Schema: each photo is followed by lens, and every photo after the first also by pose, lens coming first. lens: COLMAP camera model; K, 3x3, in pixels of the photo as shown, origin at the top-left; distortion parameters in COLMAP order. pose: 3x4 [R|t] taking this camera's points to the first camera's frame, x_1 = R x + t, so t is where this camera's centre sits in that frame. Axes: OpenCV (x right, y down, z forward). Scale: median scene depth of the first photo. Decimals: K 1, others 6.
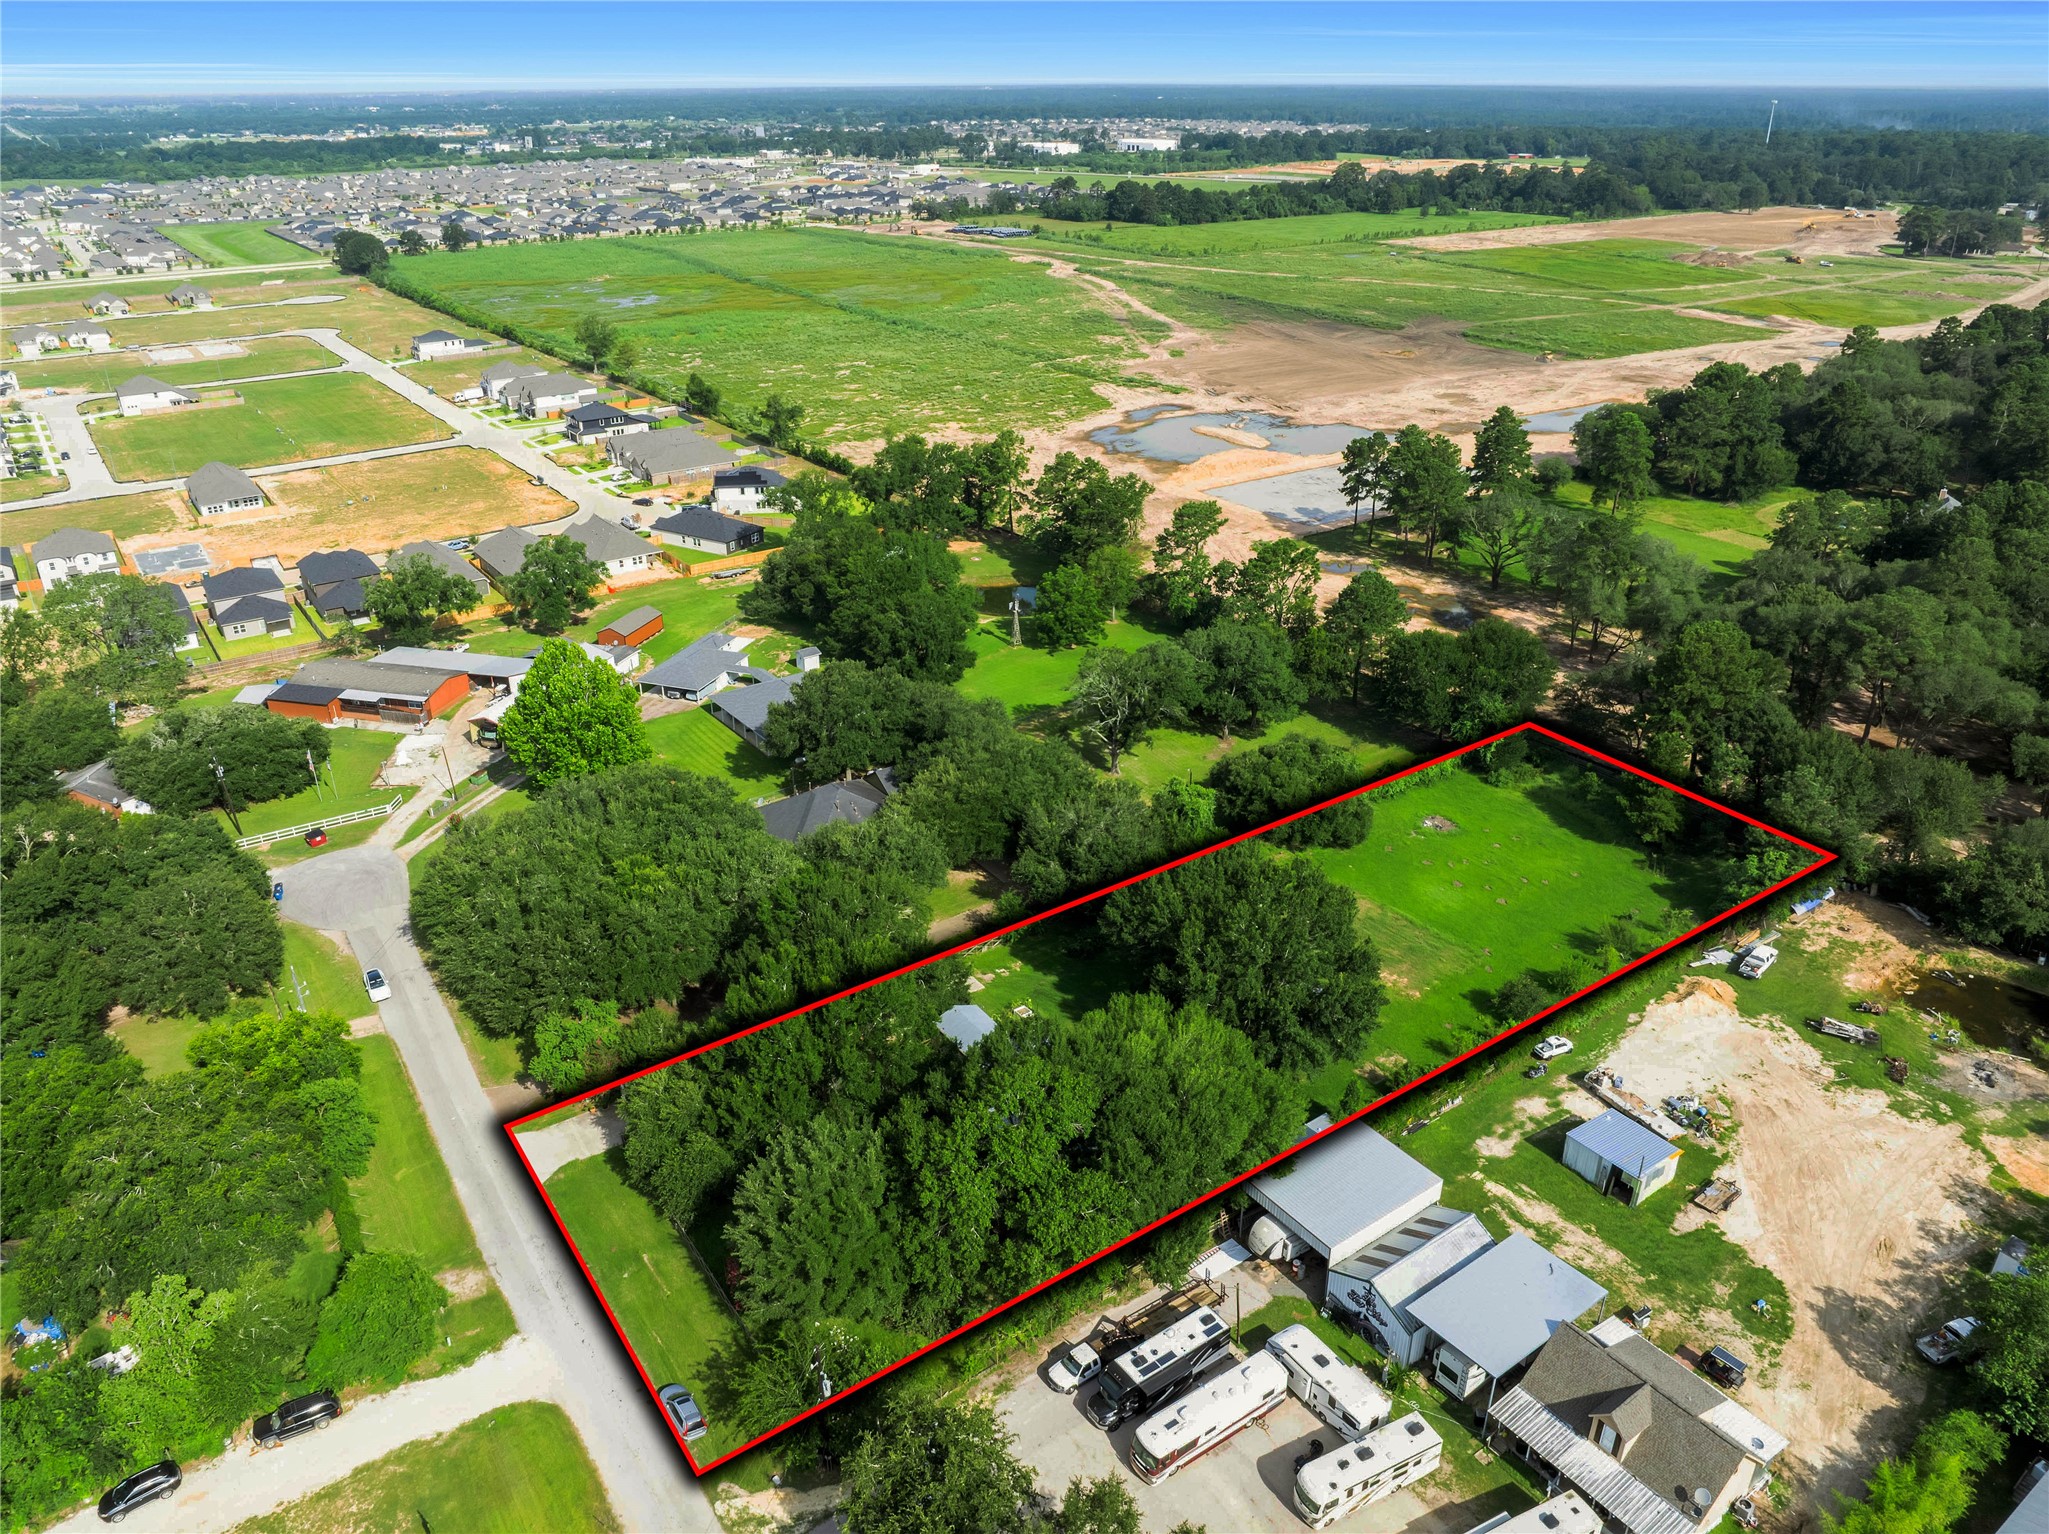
lens RADIAL K [[1448.9, 0, 1022.3], [0, 1448.9, 748.0], [0, 0, 1]] dist [-0.037237, 0.002251]
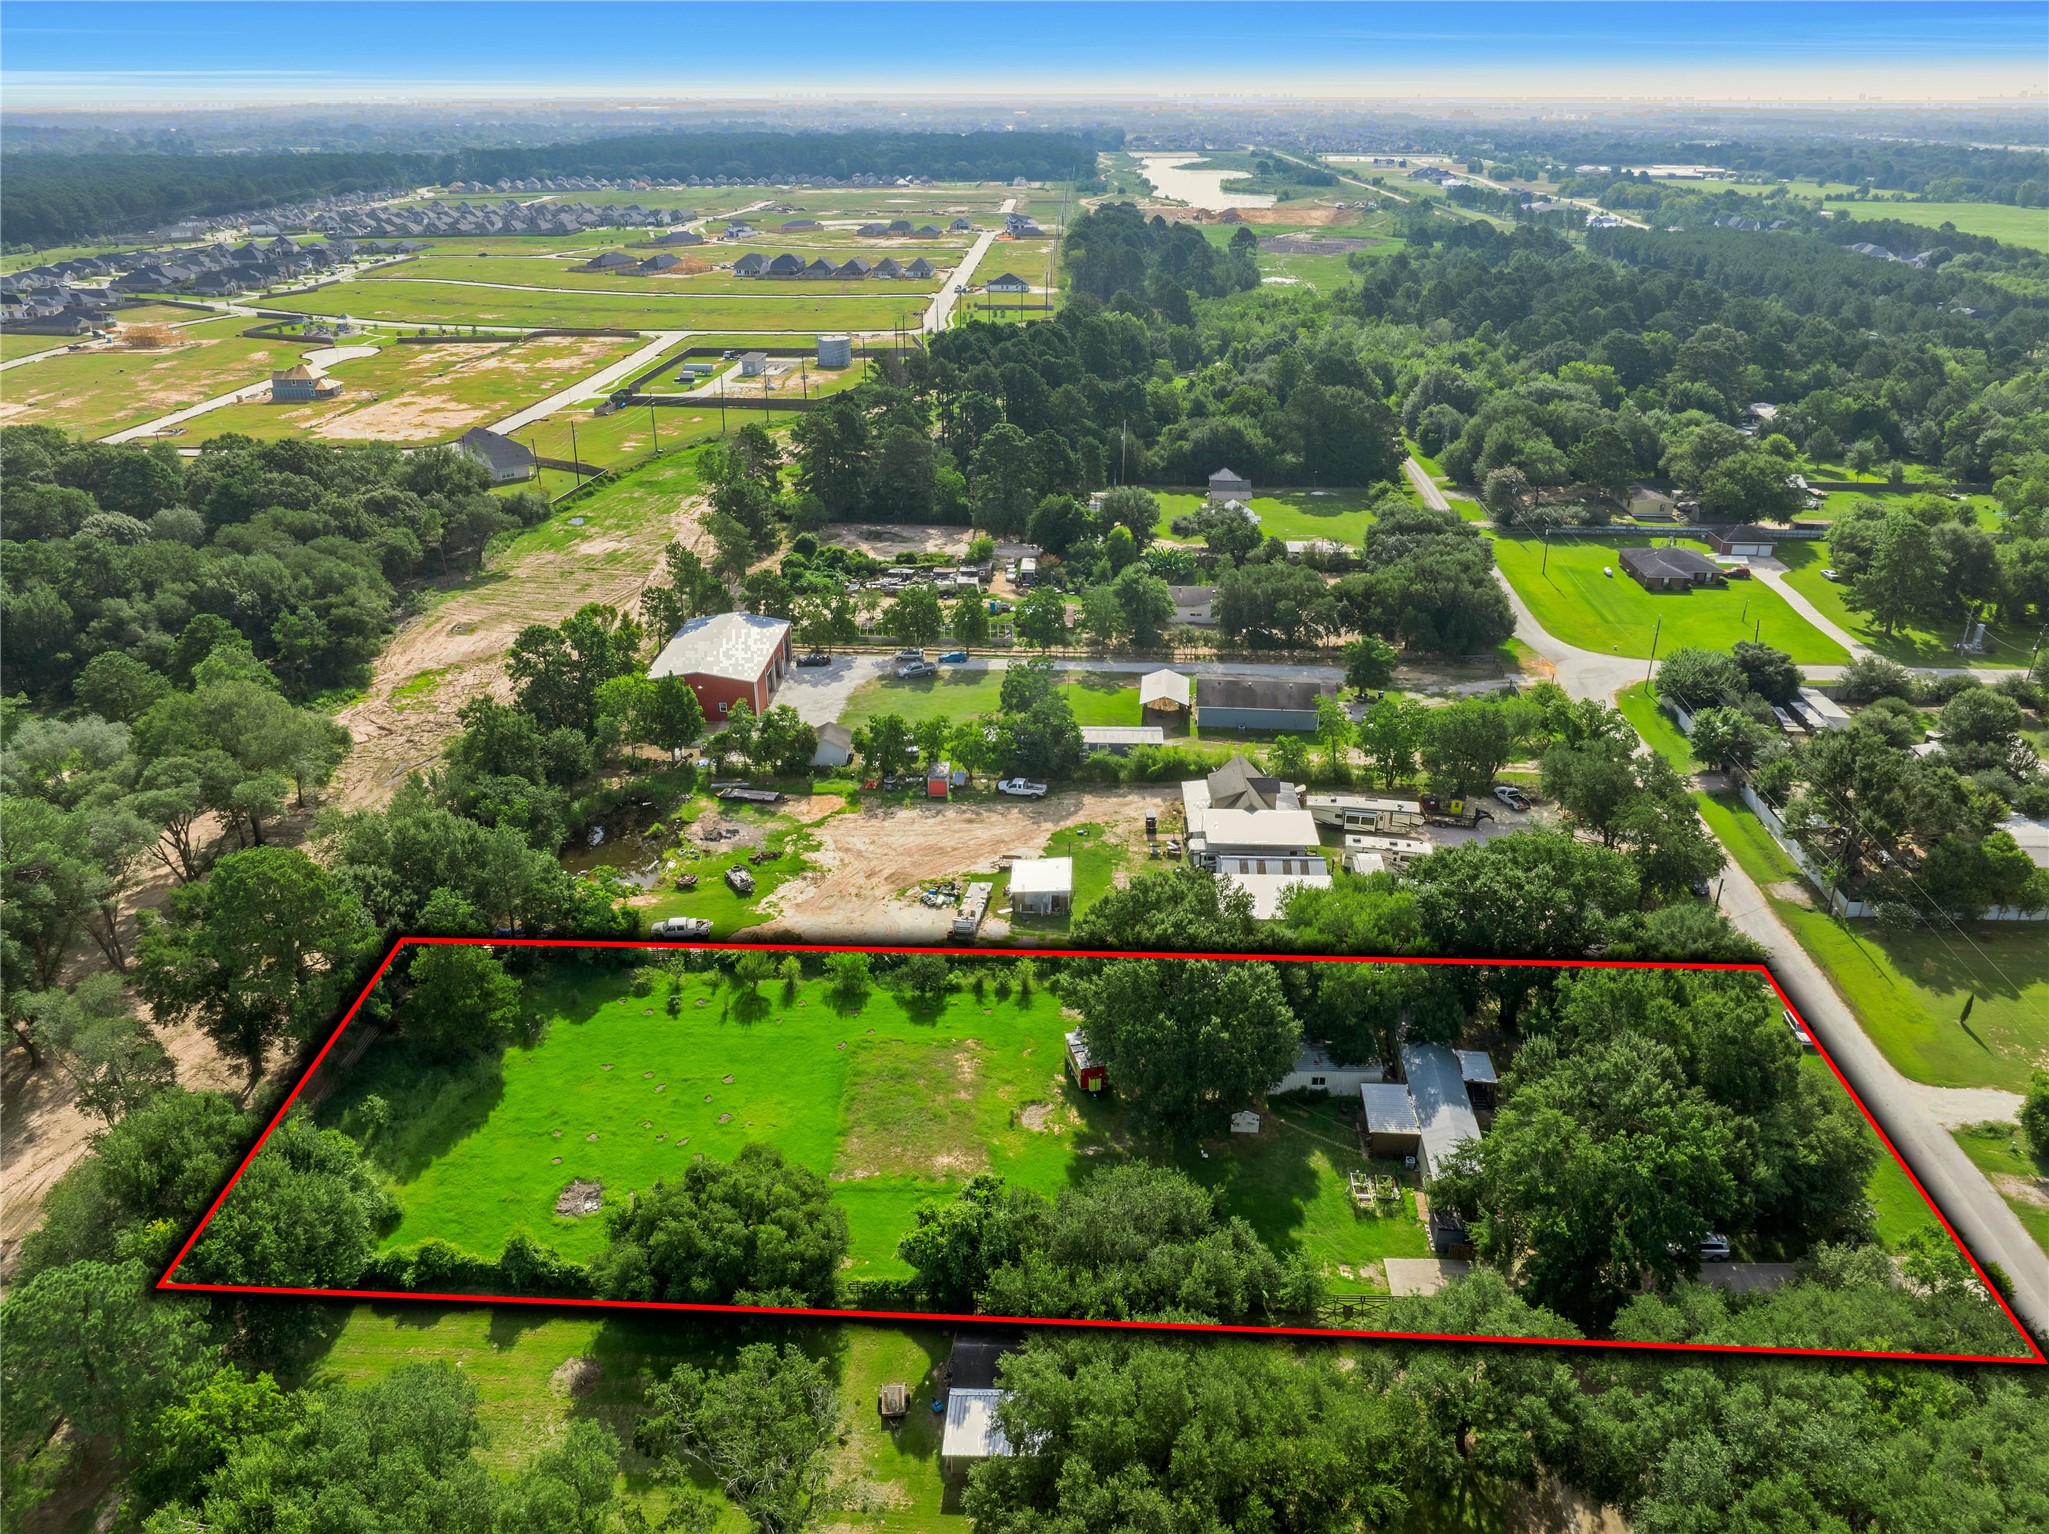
lens RADIAL K [[1448.9, 0, 1025.8], [0, 1448.9, 737.9], [0, 0, 1]] dist [-0.037237, 0.002251]
pose [[-0.793663, -0.247859, 0.555576, -0.181828], [0.258989, 0.688691, 0.677222, -0.466084], [-0.550476, 0.681374, -0.482395, 1.009305]]
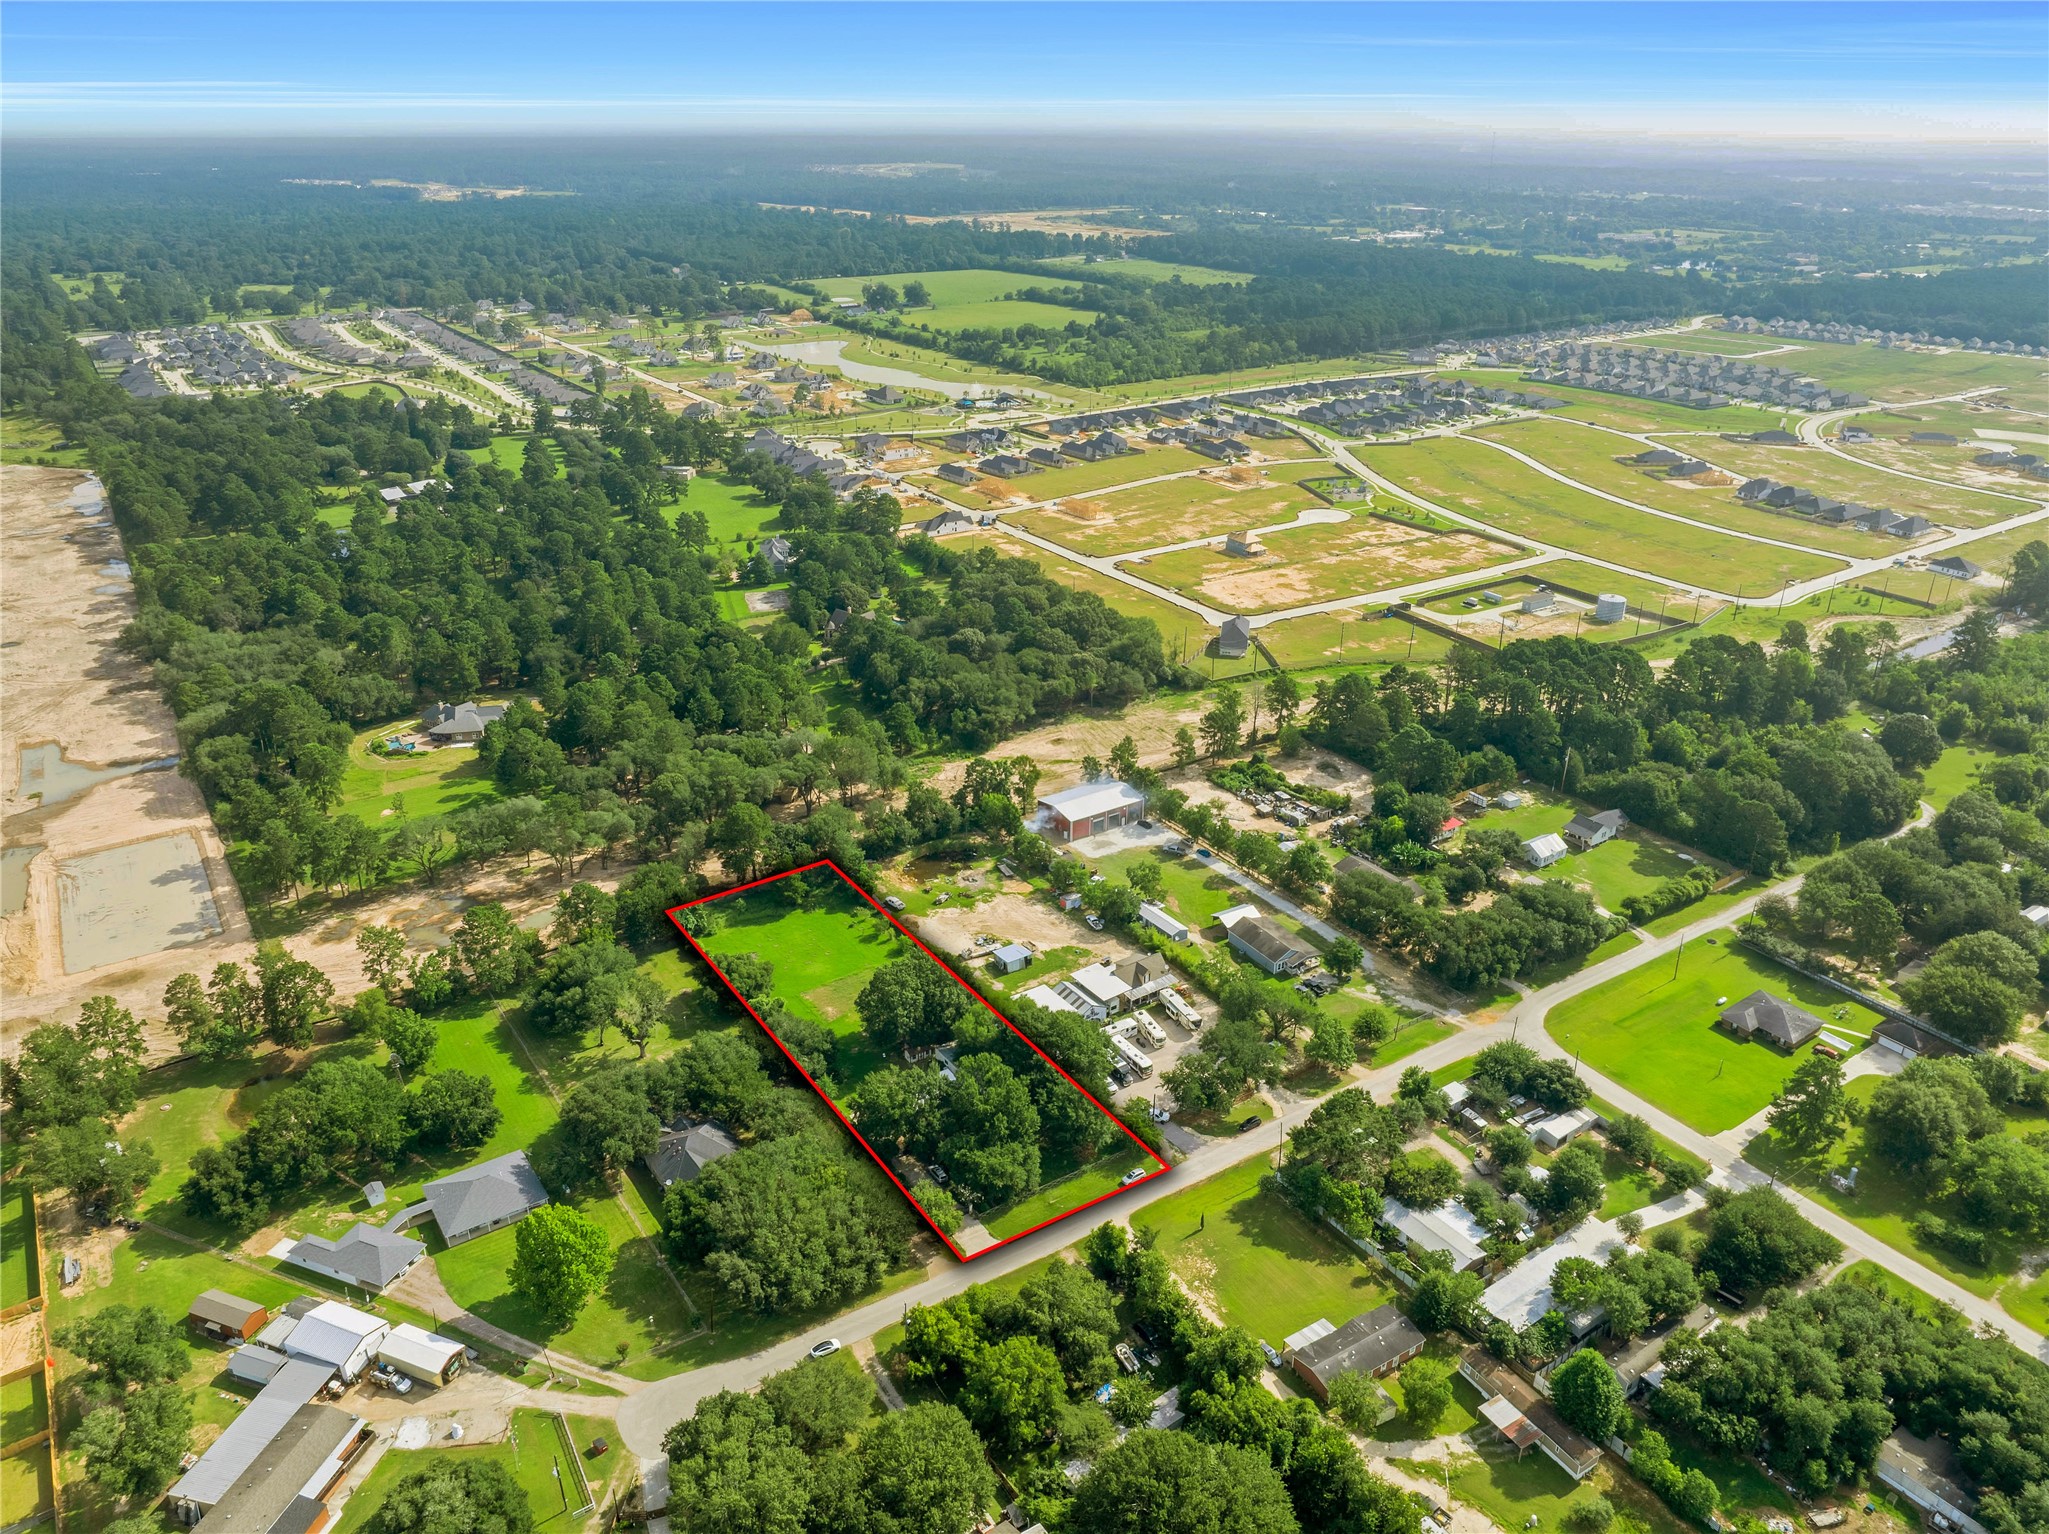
lens RADIAL K [[1448.9, 0, 1030.8], [0, 1448.9, 761.7], [0, 0, 1]] dist [-0.037237, 0.002251]
pose [[0.015069, -0.409079, 0.912374, -1.272694], [0.418899, 0.831123, 0.365730, -0.668022], [-0.907908, 0.376681, 0.183887, 0.203483]]
